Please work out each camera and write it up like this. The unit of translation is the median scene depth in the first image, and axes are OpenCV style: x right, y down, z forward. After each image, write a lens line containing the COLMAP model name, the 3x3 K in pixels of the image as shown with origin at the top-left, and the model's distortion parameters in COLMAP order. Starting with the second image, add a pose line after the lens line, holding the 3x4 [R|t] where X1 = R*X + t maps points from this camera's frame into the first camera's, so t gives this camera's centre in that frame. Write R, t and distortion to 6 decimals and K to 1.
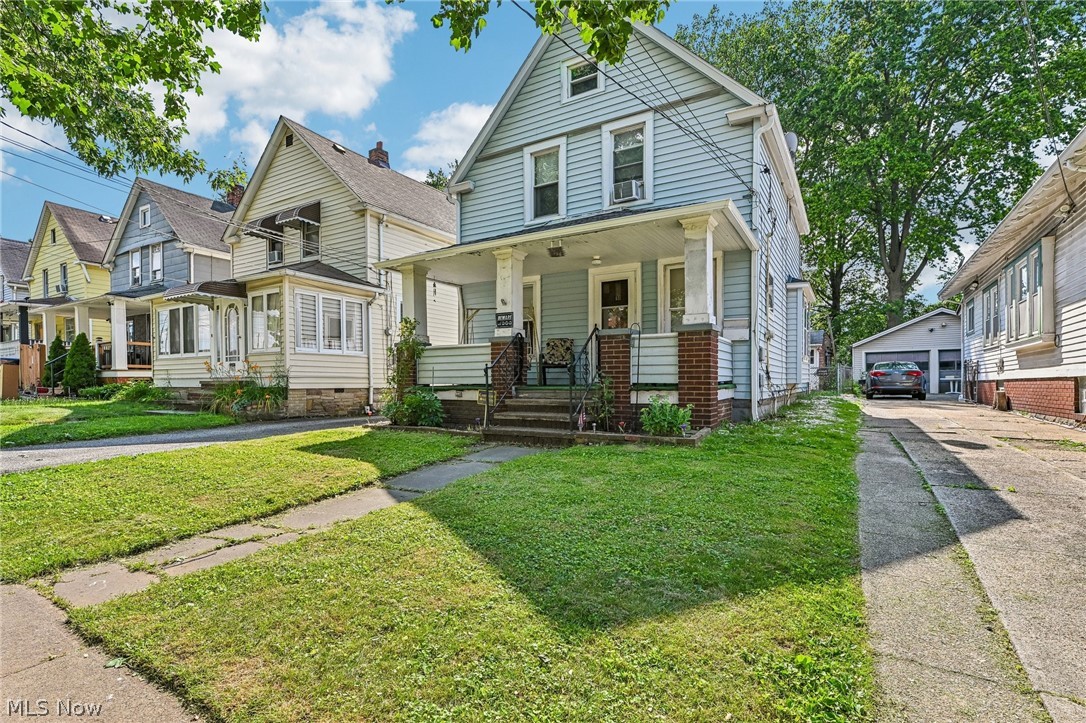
lens RADIAL K [[495.3, 0, 571.1], [0, 495.3, 392.3], [0, 0, 1]] dist [0.005333, -0.002618]
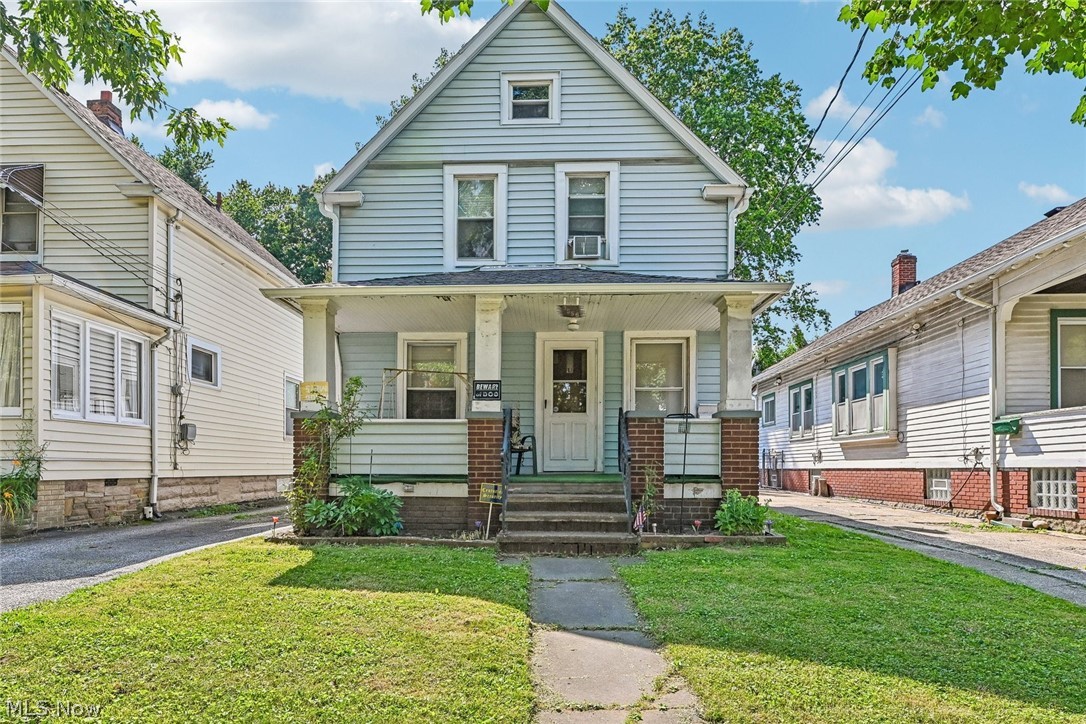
lens RADIAL K [[595.5, 0, 536.5], [0, 595.5, 456.7], [0, 0, 1]] dist [0.003308, 0.000078]
pose [[0.891582, 0.013735, 0.452650, -0.415875], [0.002023, 0.999409, -0.034310, -0.010959], [-0.452854, 0.031506, 0.891028, 0.137656]]
